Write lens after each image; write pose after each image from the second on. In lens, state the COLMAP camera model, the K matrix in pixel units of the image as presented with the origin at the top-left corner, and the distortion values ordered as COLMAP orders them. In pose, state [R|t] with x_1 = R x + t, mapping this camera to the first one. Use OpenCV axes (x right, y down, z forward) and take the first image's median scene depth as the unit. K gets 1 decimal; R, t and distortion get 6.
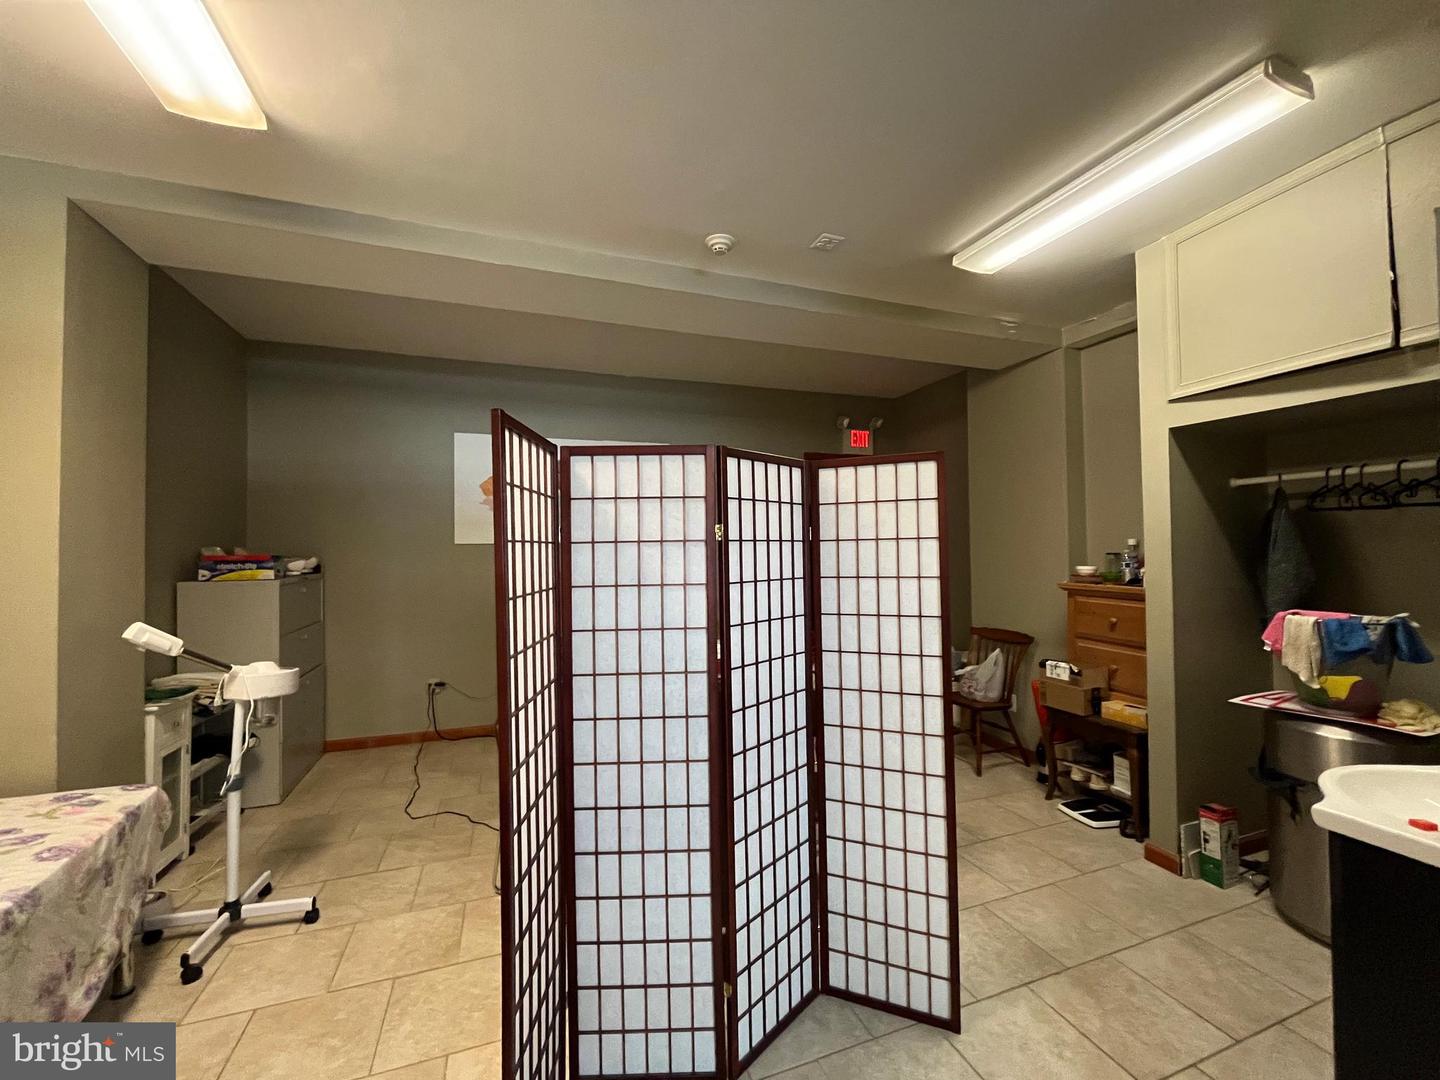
lens RADIAL K [[579.1, 0, 718.2], [0, 579.1, 539.1], [0, 0, 1]] dist [-0.001963, -0.000816]
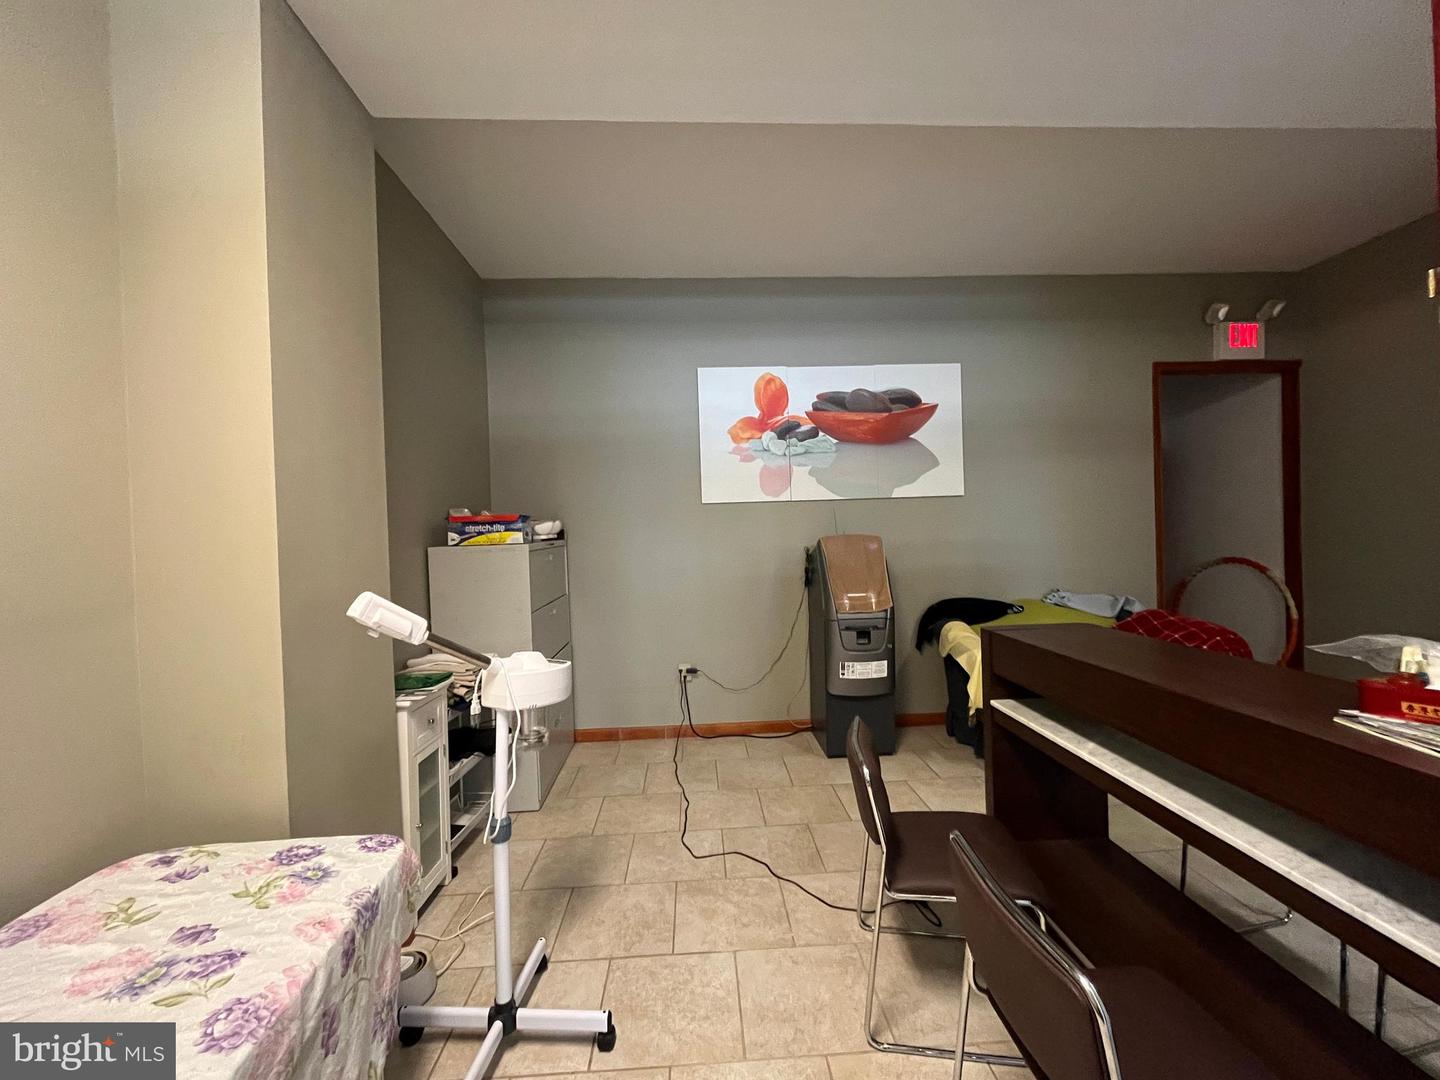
lens RADIAL K [[579.1, 0, 721.4], [0, 579.1, 539.6], [0, 0, 1]] dist [-0.001963, -0.000816]
pose [[0.955905, -0.014749, -0.293304, -0.304082], [0.026554, 0.998988, 0.036310, 0.050480], [0.292471, -0.042498, 0.955329, 0.348702]]
